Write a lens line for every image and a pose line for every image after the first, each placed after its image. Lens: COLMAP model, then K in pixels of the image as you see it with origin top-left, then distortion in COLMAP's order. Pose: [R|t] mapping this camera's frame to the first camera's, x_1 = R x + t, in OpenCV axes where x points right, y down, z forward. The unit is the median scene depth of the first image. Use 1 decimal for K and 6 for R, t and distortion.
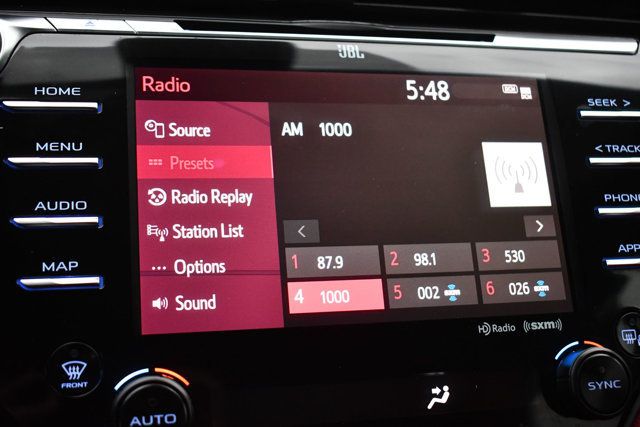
lens RADIAL K [[818.1, 0, 320.0], [0, 818.1, 213.5], [0, 0, 1]] dist [-0.042350, -0.038408]
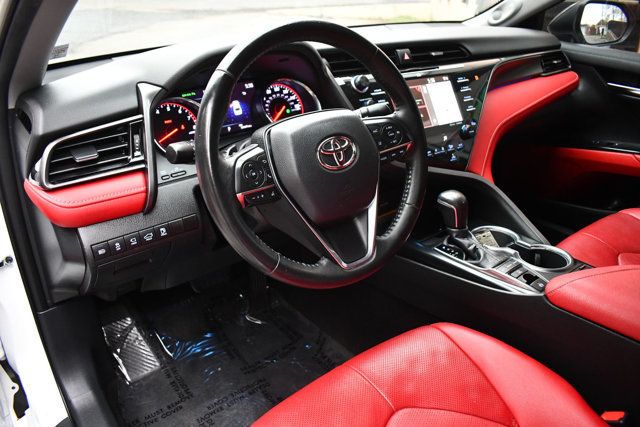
lens RADIAL K [[486.5, 0, 320.0], [0, 486.5, 213.5], [0, 0, 1]] dist [-0.093396, 0.008806]
pose [[0.952130, -0.194676, 0.235691, -1.515203], [0.148128, 0.968252, 0.201360, -0.061708], [-0.267408, -0.156808, 0.950739, -1.932922]]
